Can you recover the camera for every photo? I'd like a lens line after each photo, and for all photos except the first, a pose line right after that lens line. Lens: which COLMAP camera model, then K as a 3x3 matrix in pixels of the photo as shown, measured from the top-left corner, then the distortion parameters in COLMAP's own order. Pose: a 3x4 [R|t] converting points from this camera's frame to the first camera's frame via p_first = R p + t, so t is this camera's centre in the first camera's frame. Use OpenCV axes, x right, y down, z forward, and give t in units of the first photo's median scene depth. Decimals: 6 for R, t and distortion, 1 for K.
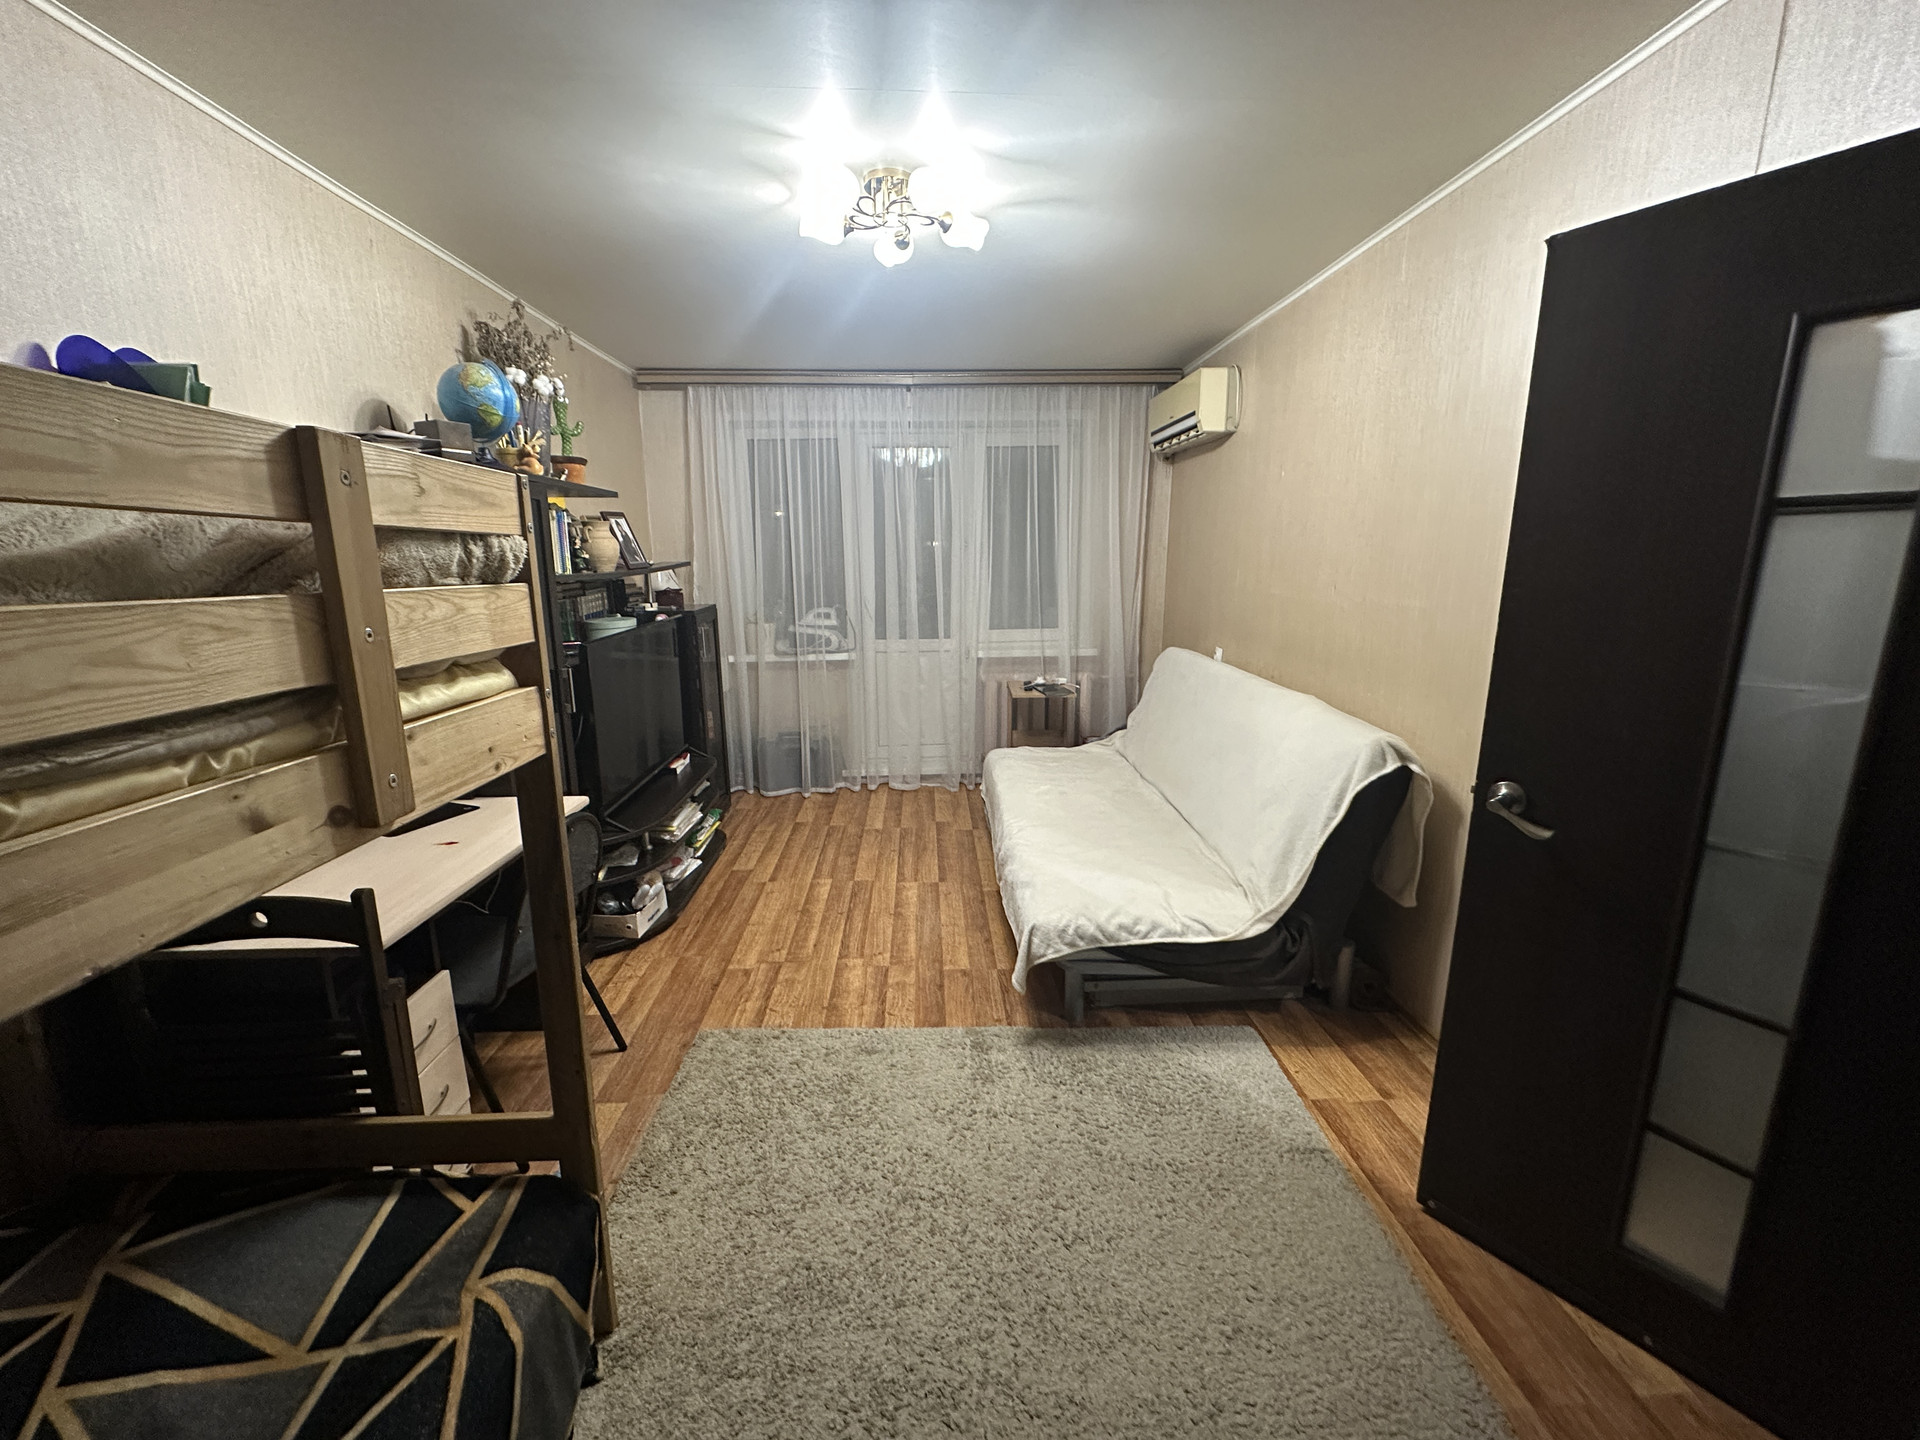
lens RADIAL K [[765.2, 0, 959.1], [0, 765.2, 721.7], [0, 0, 1]] dist [-0.000881, 0.000142]
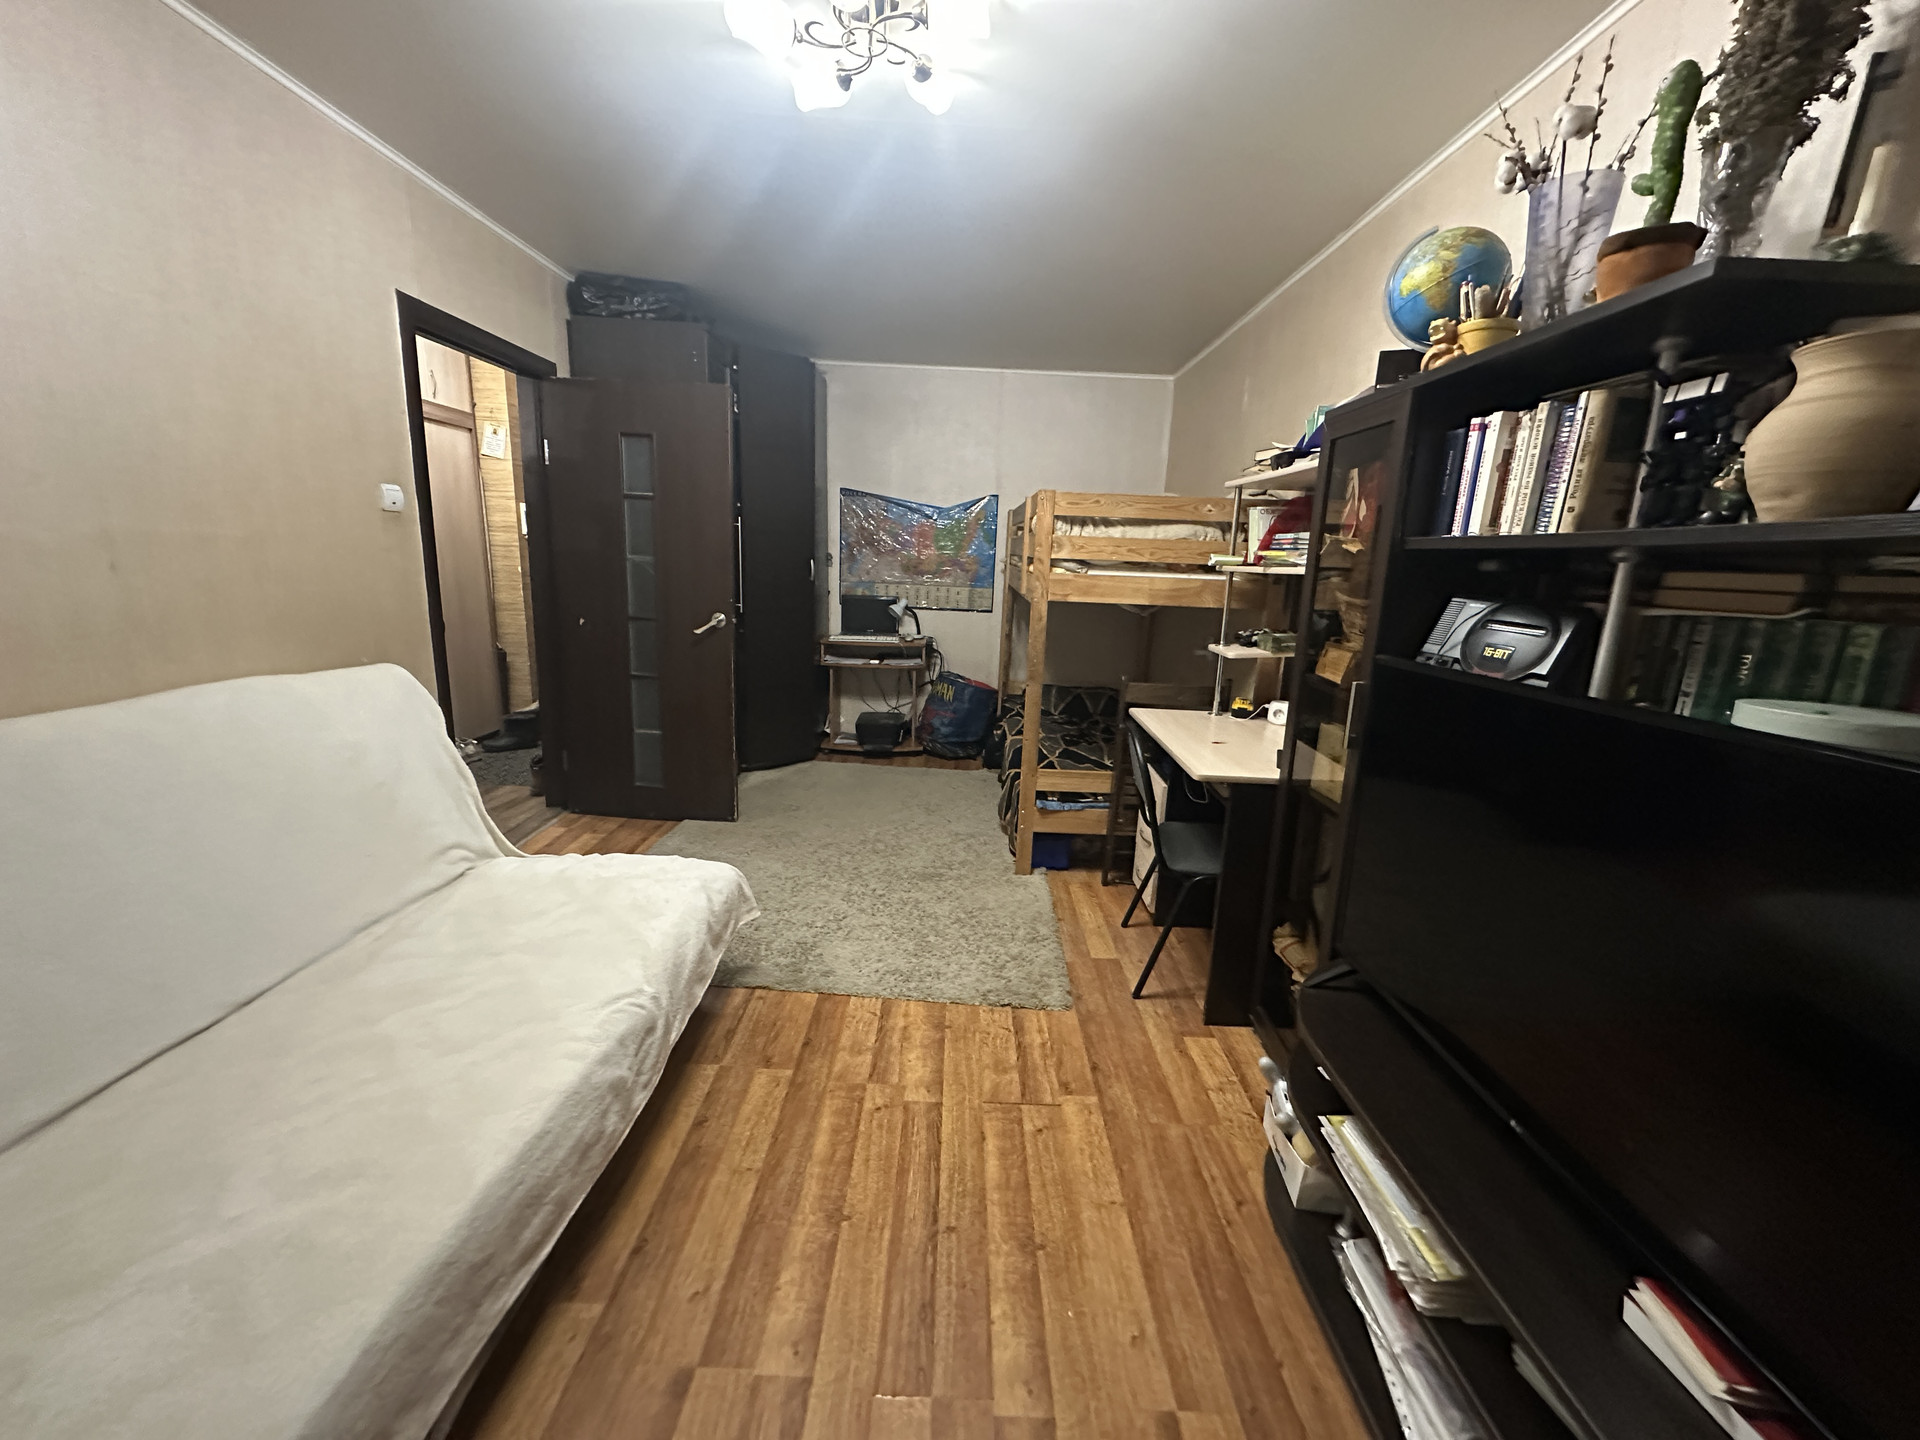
lens RADIAL K [[765.2, 0, 957.3], [0, 765.2, 714.1], [0, 0, 1]] dist [-0.000881, 0.000142]
pose [[-0.997730, -0.052113, 0.042655, -0.182537], [-0.030114, 0.911788, 0.409556, -0.274135], [-0.060236, 0.407342, -0.911287, 1.472741]]
